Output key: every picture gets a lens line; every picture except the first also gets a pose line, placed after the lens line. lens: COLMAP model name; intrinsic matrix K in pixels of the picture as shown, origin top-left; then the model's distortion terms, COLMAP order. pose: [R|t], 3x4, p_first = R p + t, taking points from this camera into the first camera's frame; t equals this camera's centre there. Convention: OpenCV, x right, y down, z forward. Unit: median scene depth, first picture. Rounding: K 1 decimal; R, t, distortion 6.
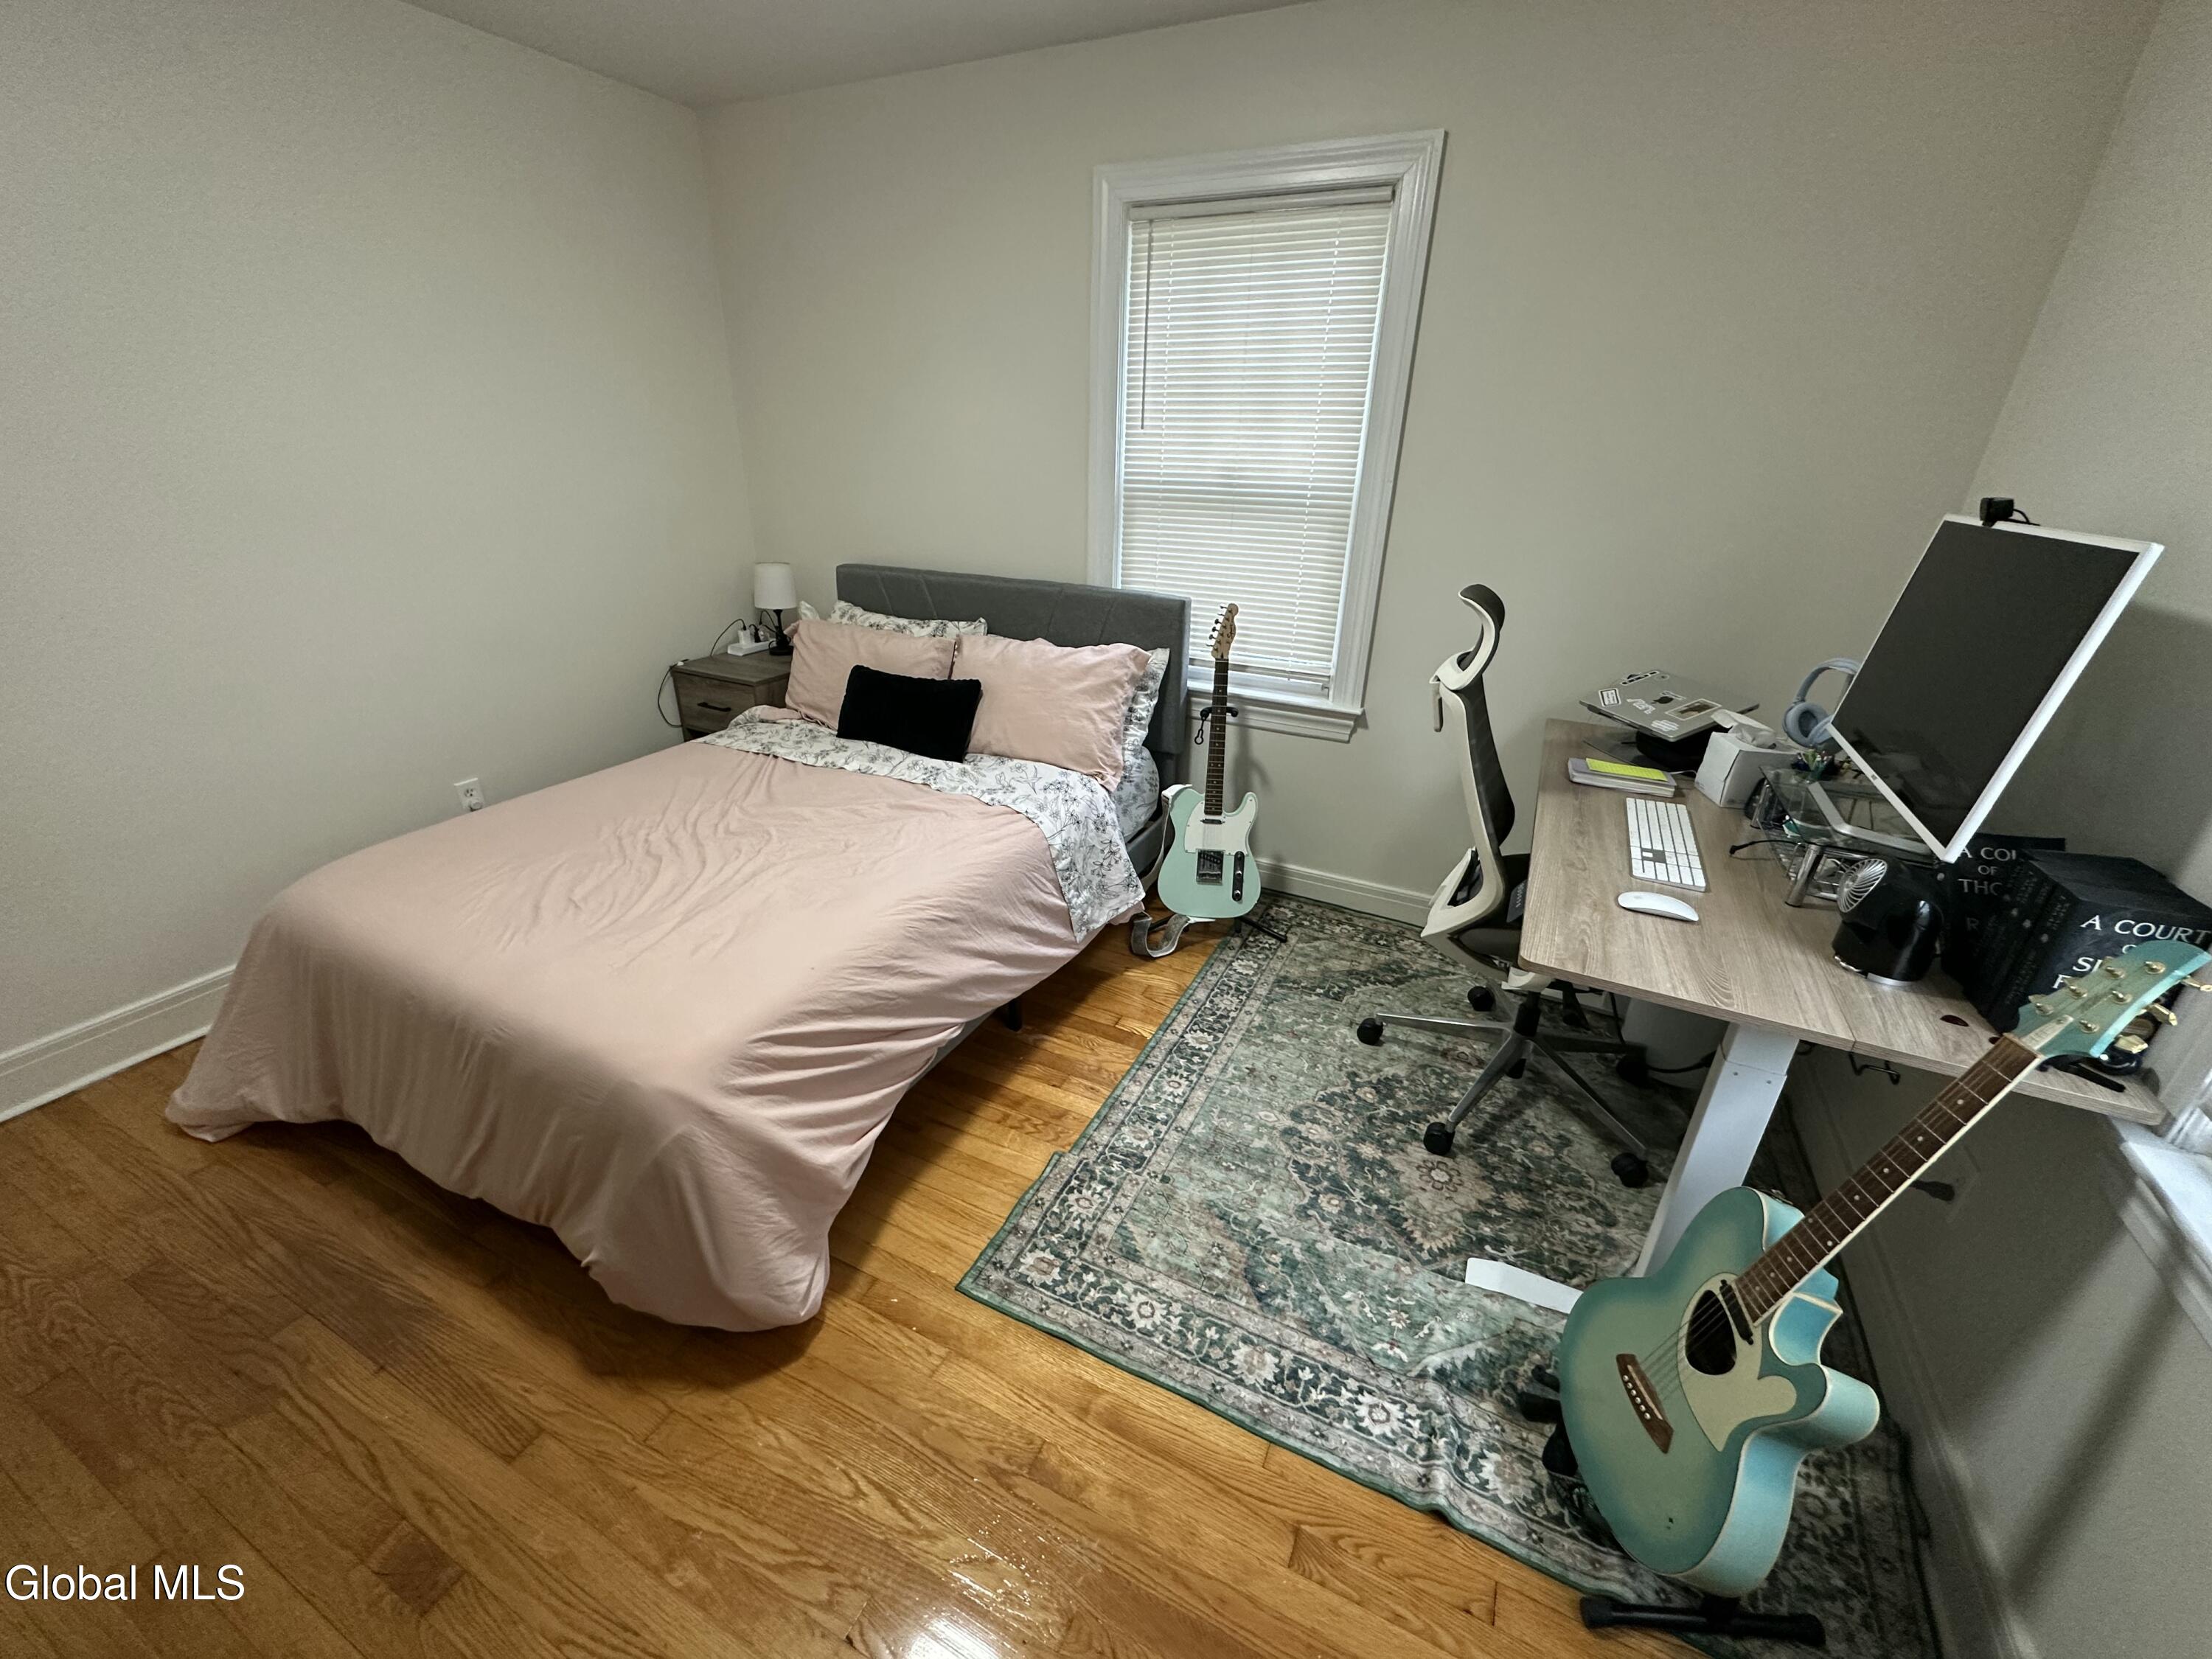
lens RADIAL K [[876.8, 0, 1110.8], [0, 876.8, 828.7], [0, 0, 1]] dist [-0.006716, 0.000410]
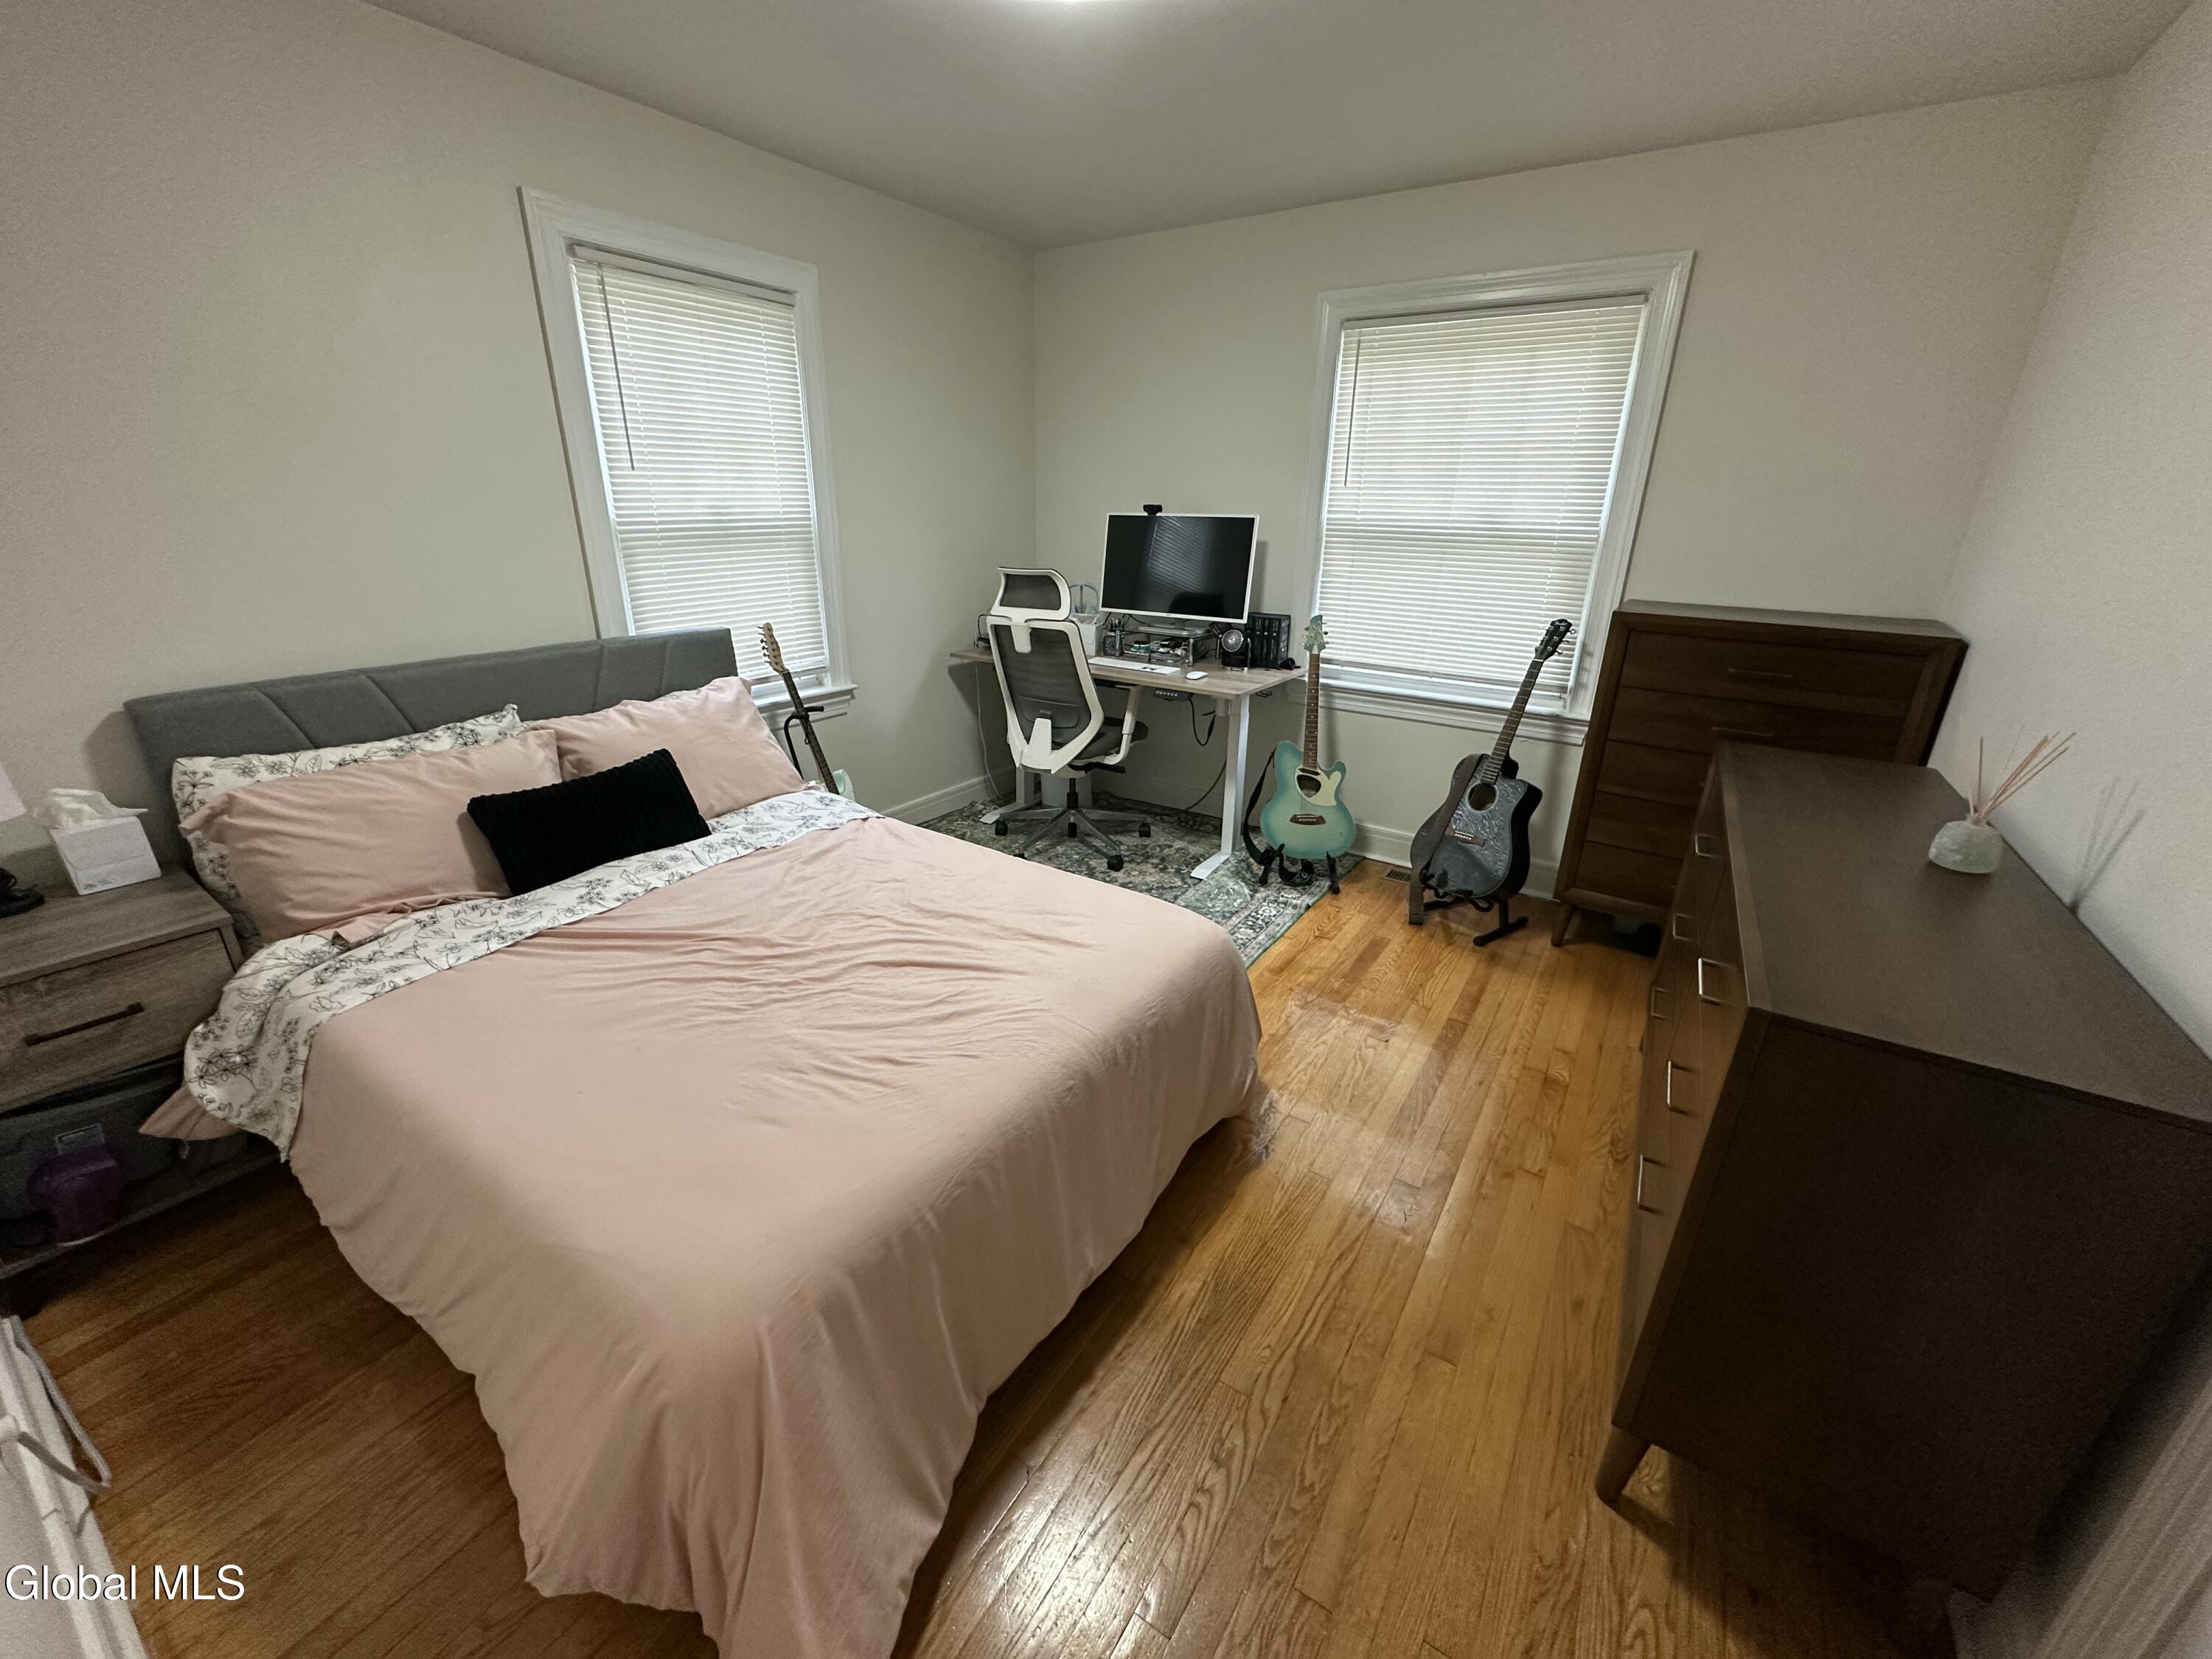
lens RADIAL K [[876.8, 0, 1108.6], [0, 876.8, 826.0], [0, 0, 1]] dist [-0.006716, 0.000410]
pose [[0.129865, -0.367164, 0.921046, -0.945842], [0.391011, 0.872597, 0.292719, -0.186298], [-0.911178, 0.322125, 0.256885, 0.389867]]
